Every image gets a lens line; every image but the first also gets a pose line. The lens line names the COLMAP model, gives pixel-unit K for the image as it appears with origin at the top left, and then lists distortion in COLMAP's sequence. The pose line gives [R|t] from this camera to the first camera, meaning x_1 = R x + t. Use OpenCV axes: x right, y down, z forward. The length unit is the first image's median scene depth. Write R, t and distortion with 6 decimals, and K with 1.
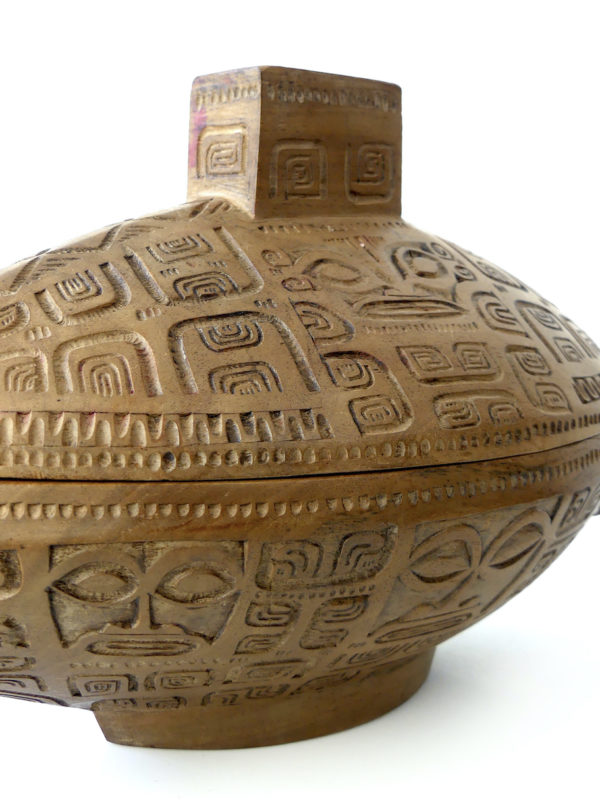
lens RADIAL K [[1084.0, 0, 300.0], [0, 1084.0, 400.0], [0, 0, 1]] dist [-0.048299, -0.053302]
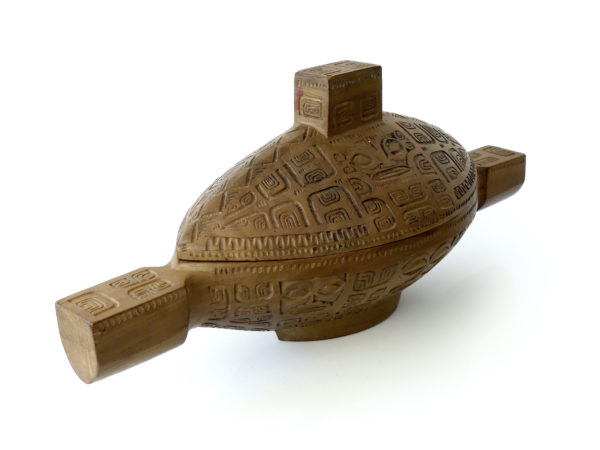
lens RADIAL K [[813.0, 0, 324.7], [0, 813.0, 233.9], [0, 0, 1]] dist [-0.048299, -0.053302]
pose [[0.995104, -0.064694, 0.074714, -0.226398], [0.046158, 0.972690, 0.227473, -0.422314], [-0.087390, -0.222911, 0.970914, -0.965879]]
